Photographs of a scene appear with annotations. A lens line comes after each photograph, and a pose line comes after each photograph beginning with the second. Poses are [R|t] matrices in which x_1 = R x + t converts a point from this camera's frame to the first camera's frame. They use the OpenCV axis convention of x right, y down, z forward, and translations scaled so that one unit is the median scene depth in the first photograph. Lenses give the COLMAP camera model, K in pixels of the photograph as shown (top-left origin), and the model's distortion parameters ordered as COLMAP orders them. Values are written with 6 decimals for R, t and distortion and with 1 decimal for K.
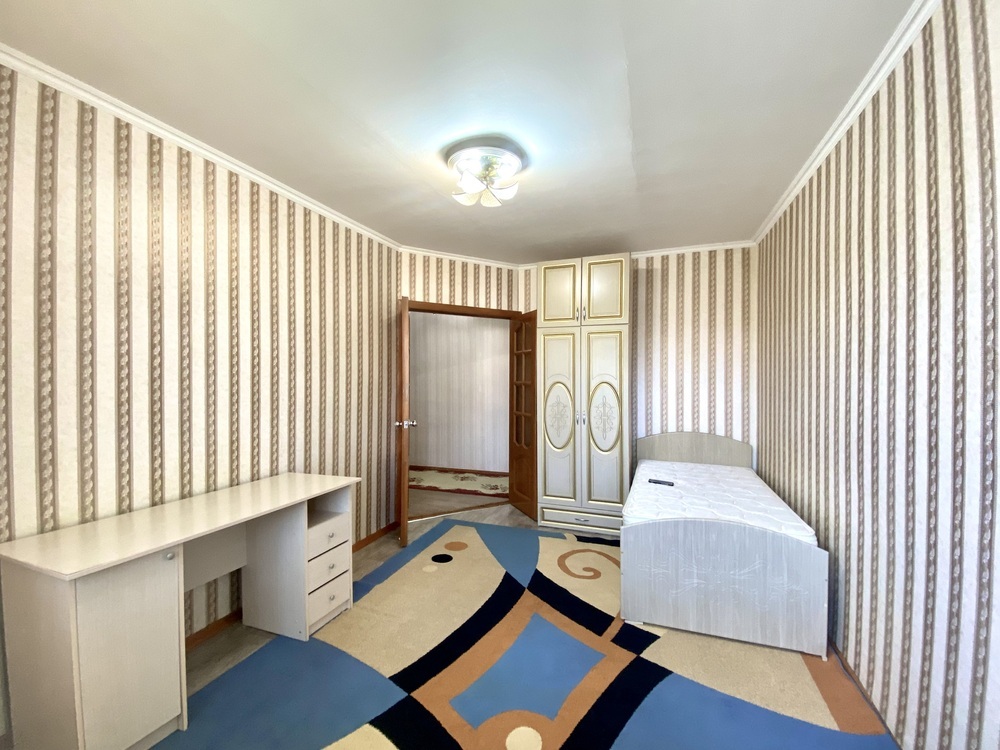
lens RADIAL K [[435.5, 0, 500.0], [0, 435.5, 375.0], [0, 0, 1]] dist [-0.001868, -0.000376]
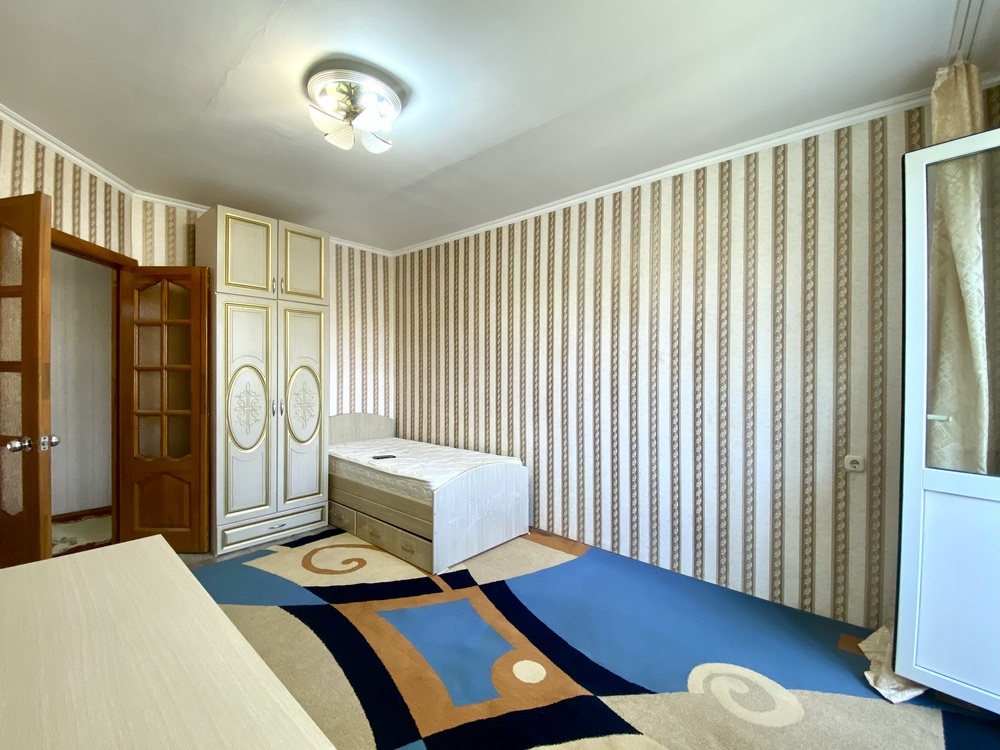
lens RADIAL K [[436.9, 0, 500.0], [0, 436.9, 375.0], [0, 0, 1]] dist [0.003106, 0.000280]
pose [[0.355257, -0.009297, 0.934722, -0.466159], [-0.011914, 0.999824, 0.014473, 0.016413], [-0.934693, -0.016278, 0.355084, 0.291166]]
